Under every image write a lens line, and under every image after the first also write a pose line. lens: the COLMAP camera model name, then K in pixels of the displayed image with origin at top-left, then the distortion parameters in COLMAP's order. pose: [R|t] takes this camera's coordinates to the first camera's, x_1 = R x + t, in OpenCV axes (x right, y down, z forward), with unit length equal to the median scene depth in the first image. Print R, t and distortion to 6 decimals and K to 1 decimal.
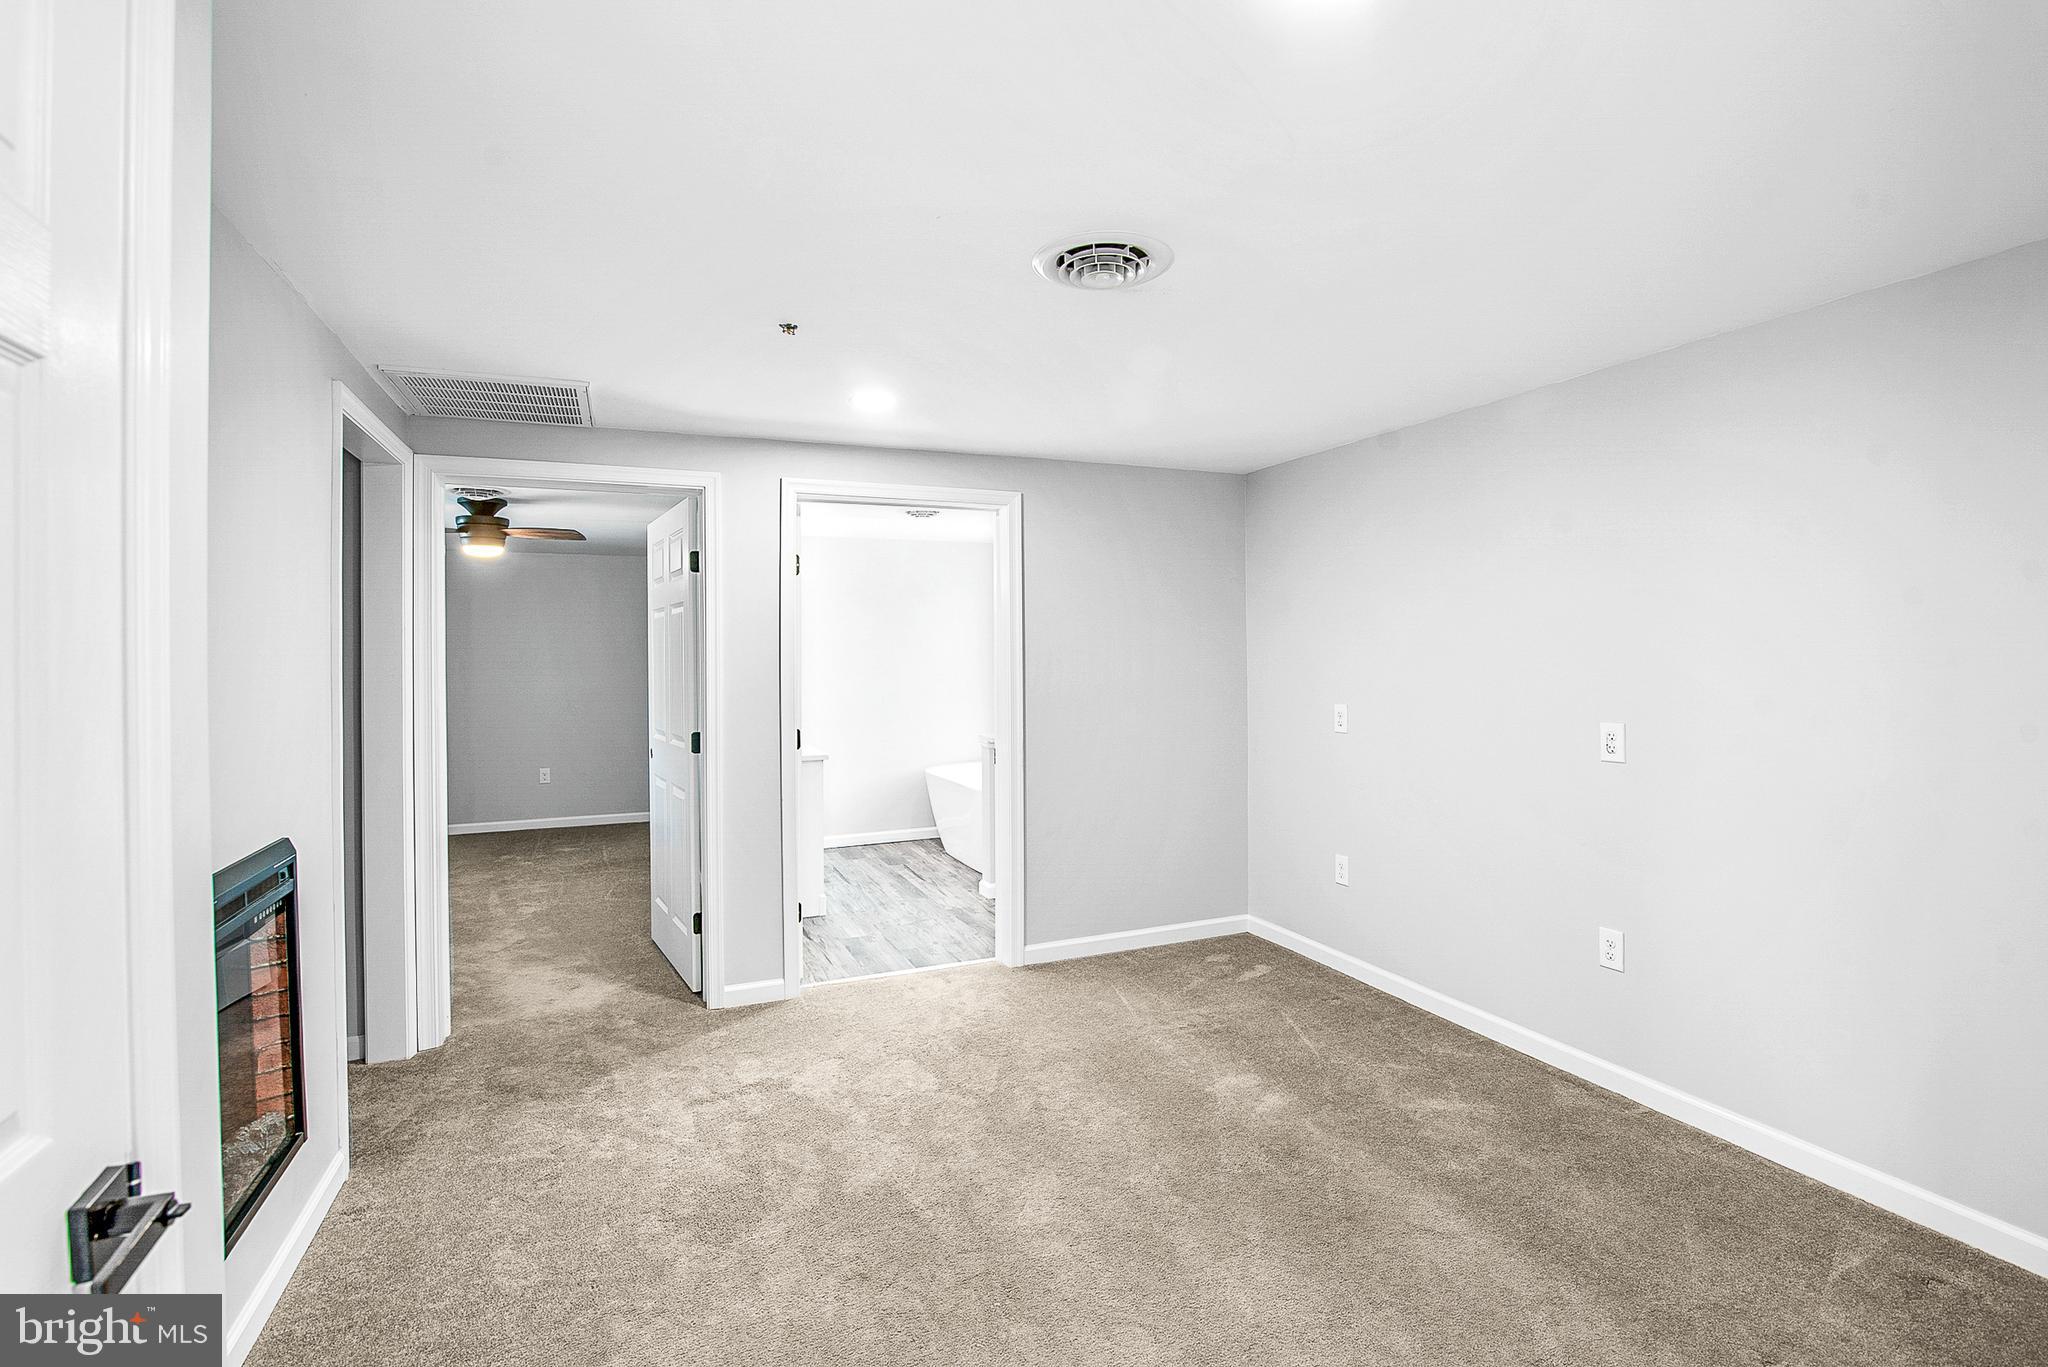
lens RADIAL K [[965.4, 0, 1019.8], [0, 965.4, 671.9], [0, 0, 1]] dist [-0.019383, 0.001725]
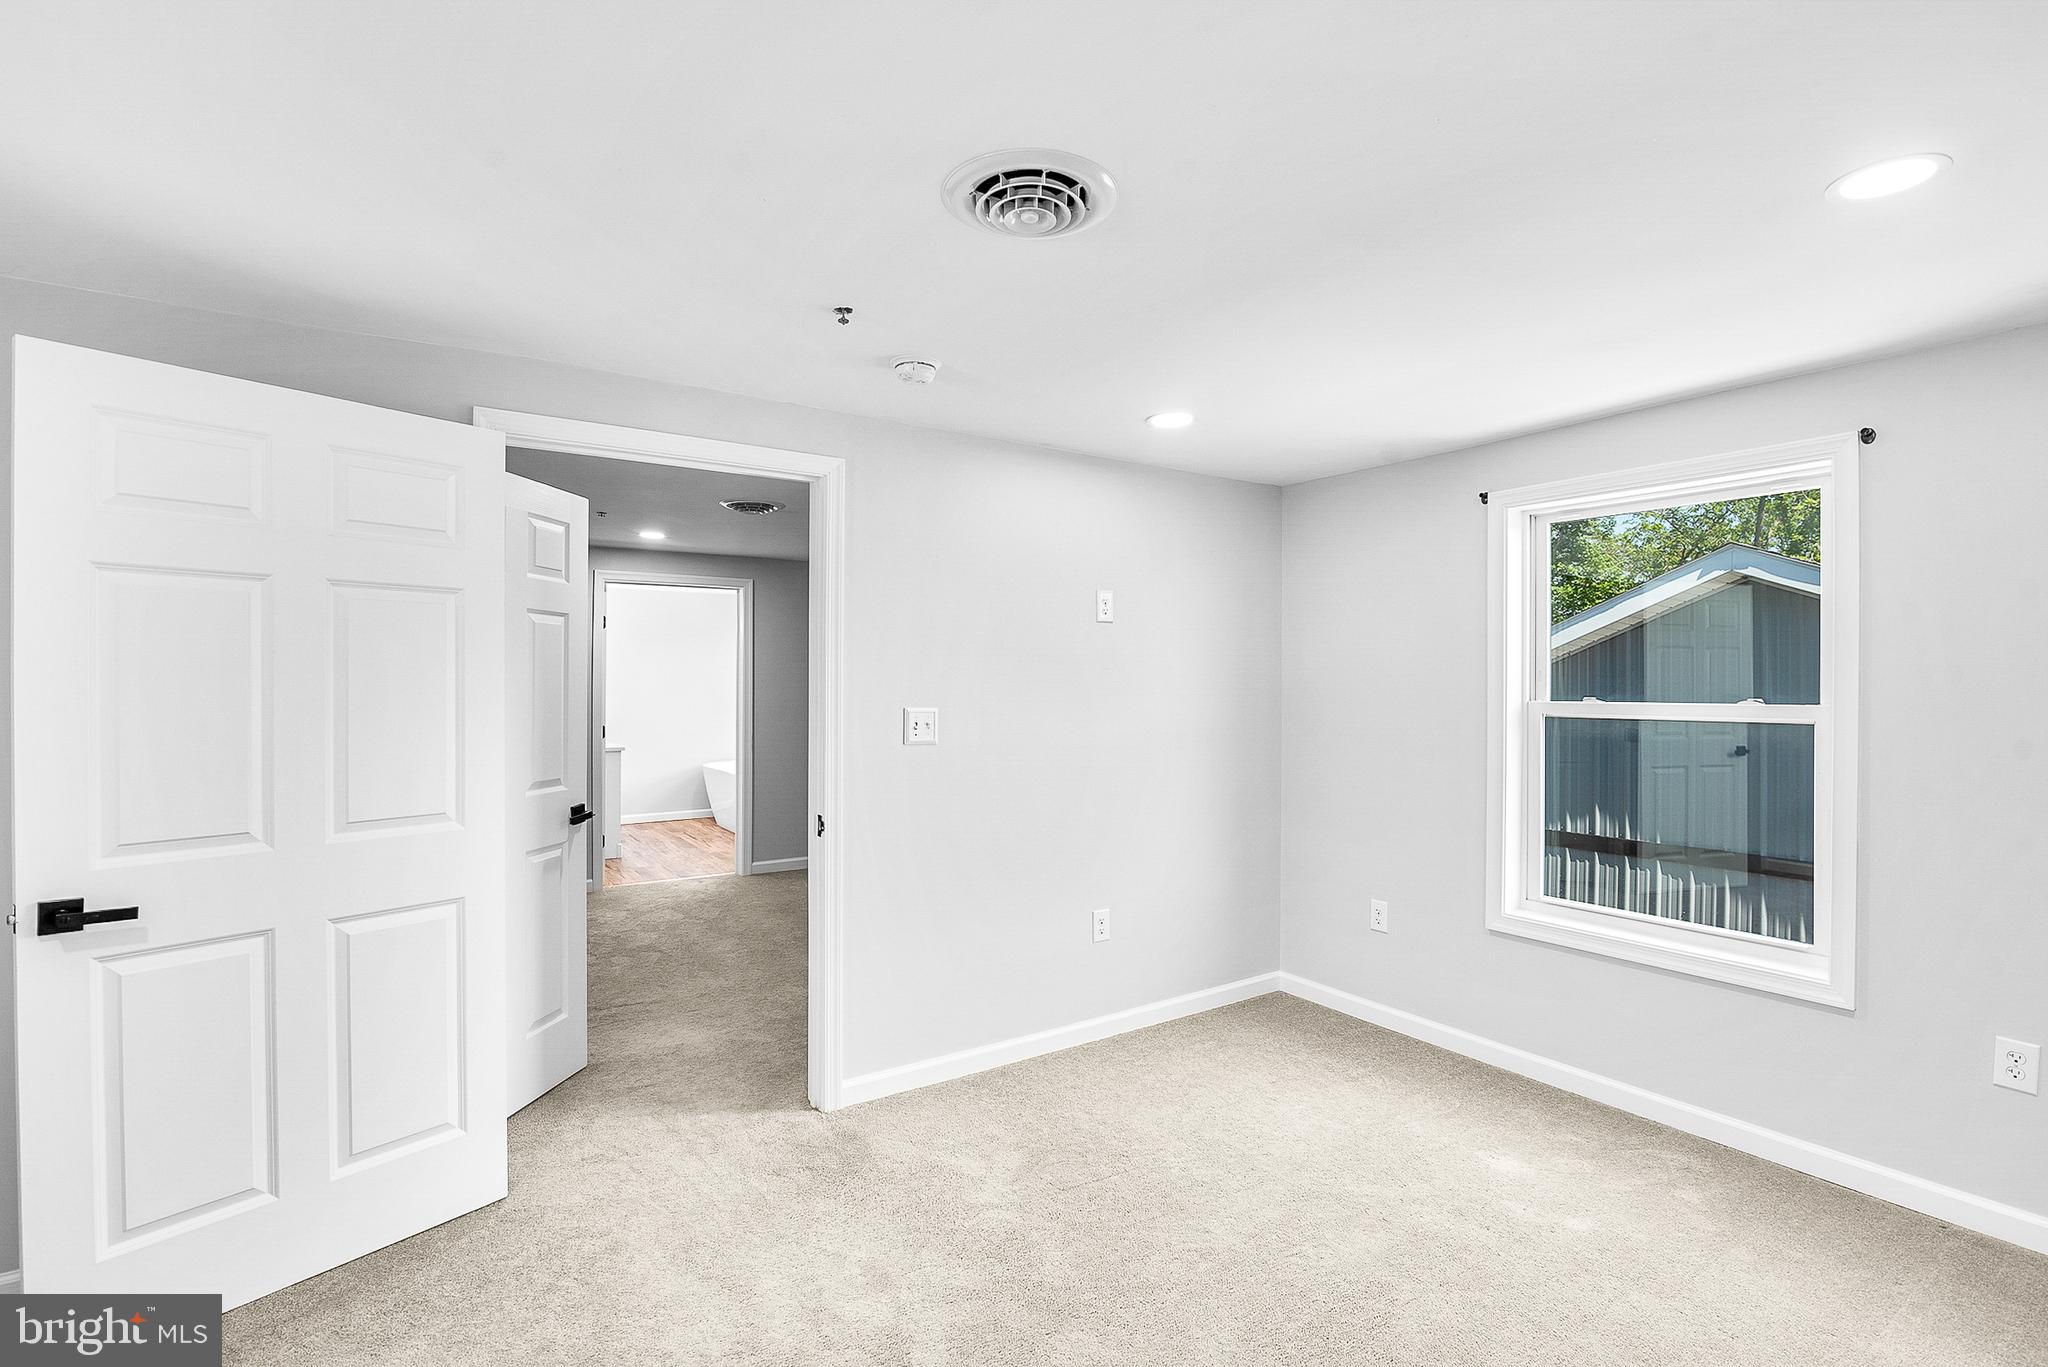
lens RADIAL K [[965.4, 0, 1038.8], [0, 965.4, 698.8], [0, 0, 1]] dist [-0.019383, 0.001725]
pose [[0.979751, 0.010709, 0.199931, 0.122264], [-0.010345, 0.999942, -0.002866, 0.011187], [-0.199950, 0.000739, 0.979806, -0.544655]]
